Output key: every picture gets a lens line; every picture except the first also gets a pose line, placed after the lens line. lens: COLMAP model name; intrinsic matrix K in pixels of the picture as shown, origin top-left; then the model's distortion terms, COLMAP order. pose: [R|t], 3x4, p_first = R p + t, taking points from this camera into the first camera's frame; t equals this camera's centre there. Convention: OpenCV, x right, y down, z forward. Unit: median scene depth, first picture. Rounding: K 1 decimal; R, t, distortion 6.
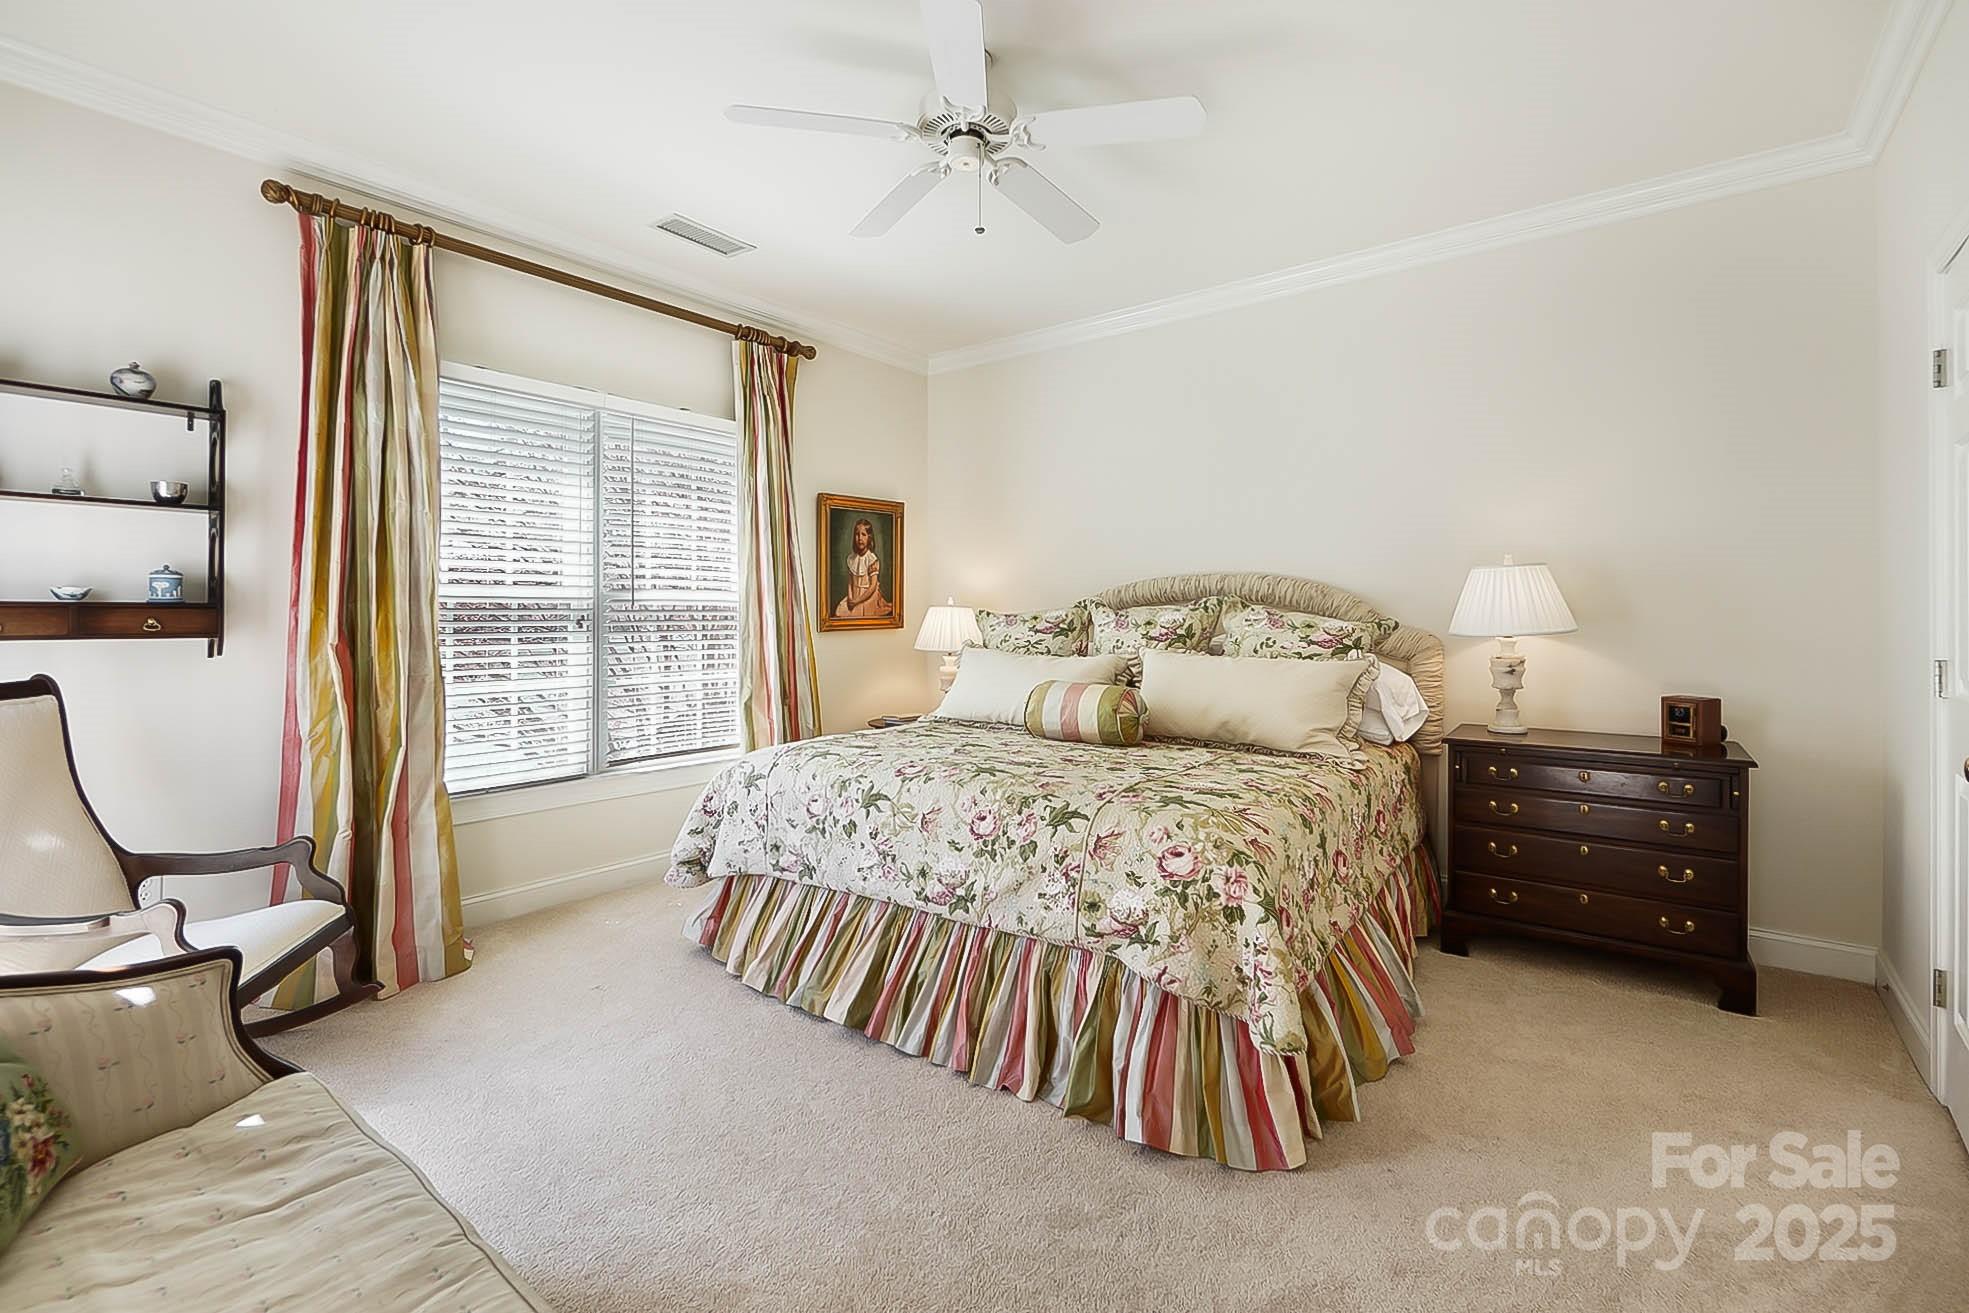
lens RADIAL K [[863.8, 0, 974.5], [0, 863.8, 656.5], [0, 0, 1]] dist [-0.022571, 0.000034]
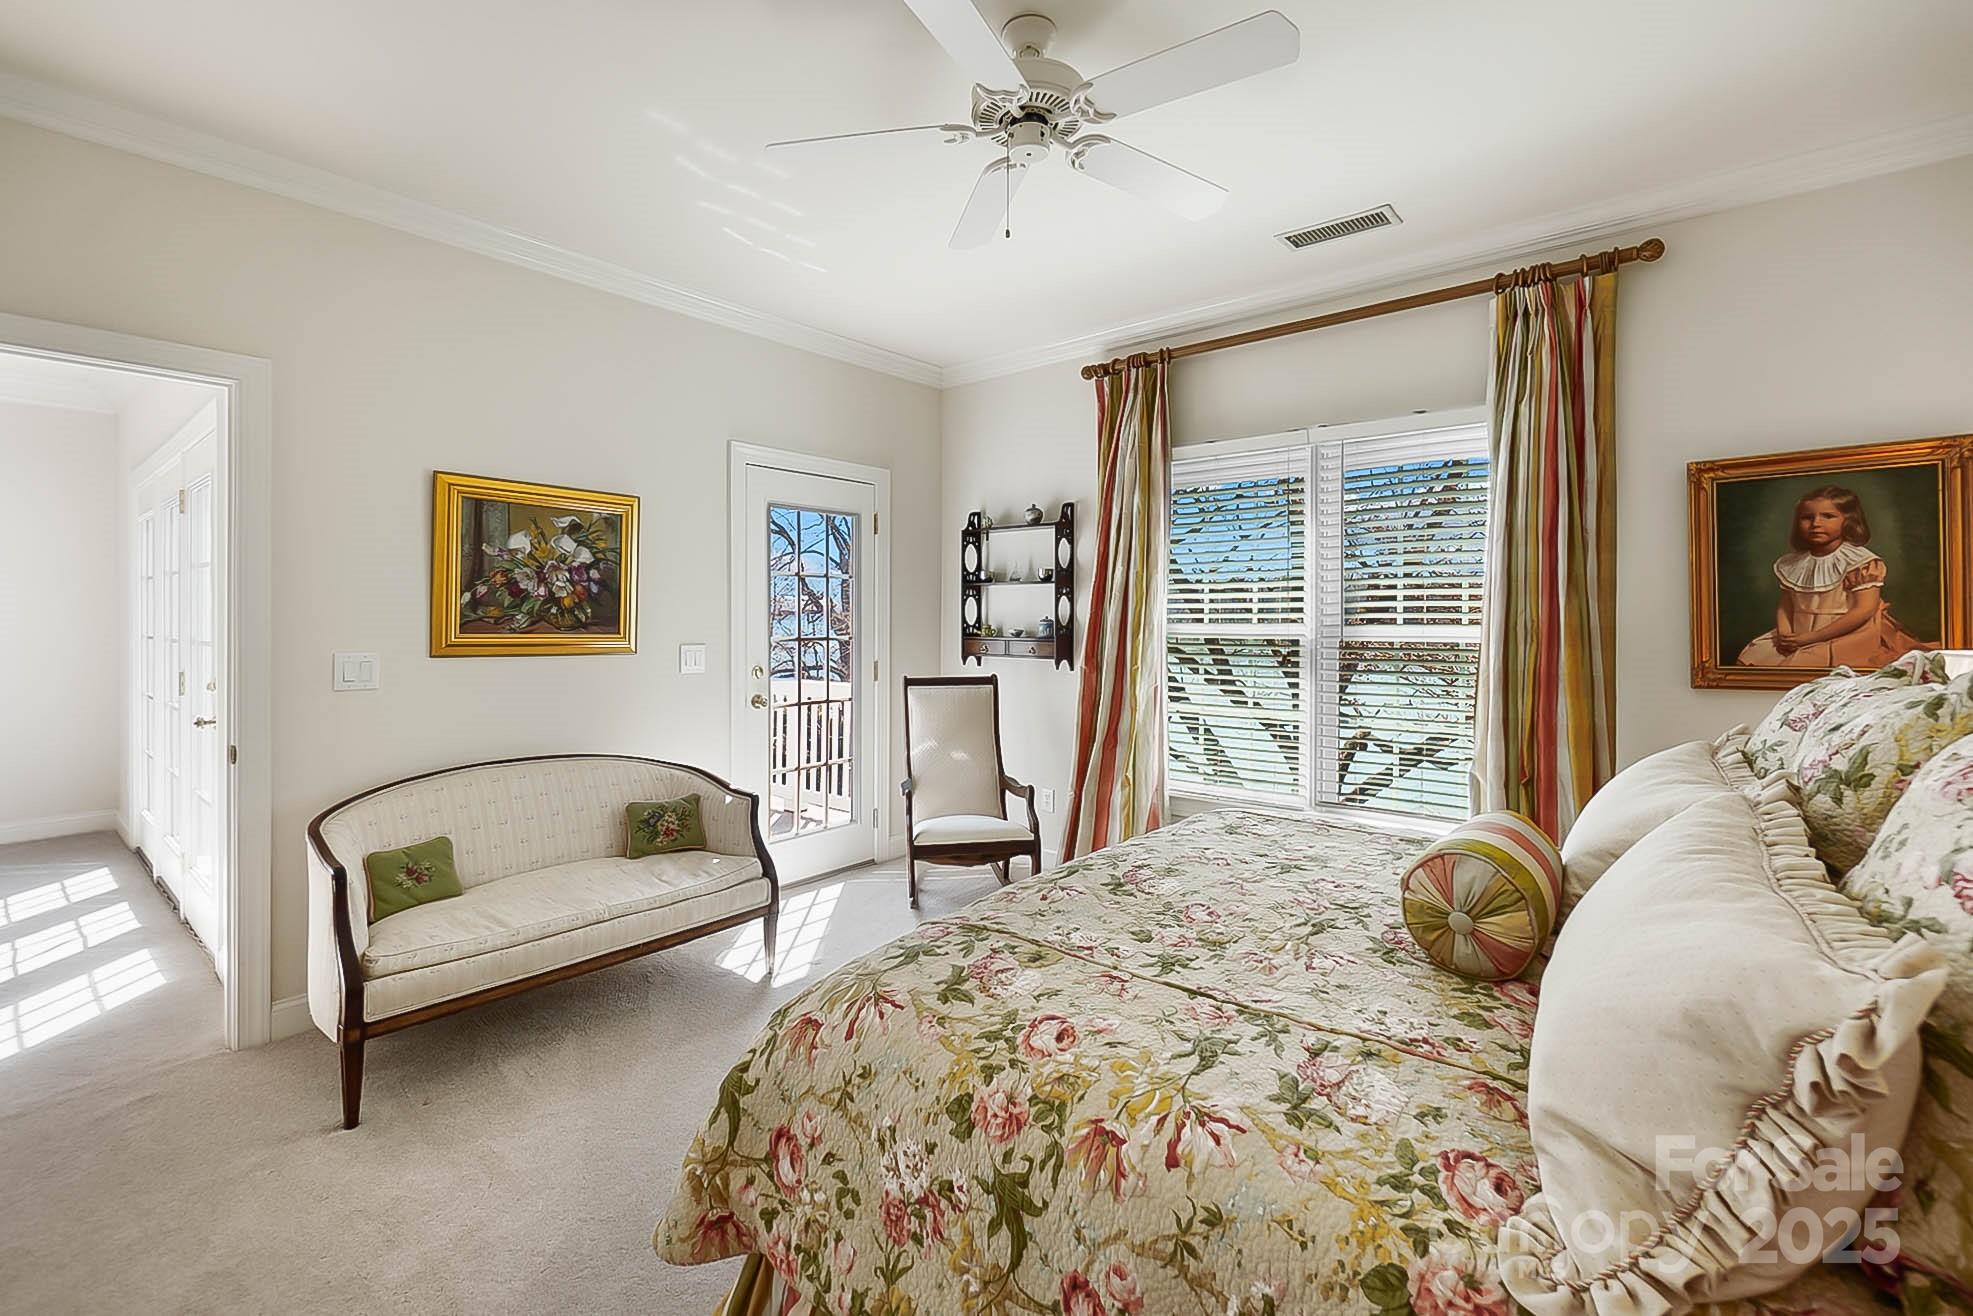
lens RADIAL K [[865.6, 0, 976.5], [0, 865.6, 658.0], [0, 0, 1]] dist [-0.022571, 0.000034]
pose [[-0.044062, 0.014496, -0.998924, 0.501675], [-0.074193, 0.997086, 0.017742, -0.026042], [0.996270, 0.074895, -0.042858, 0.587418]]
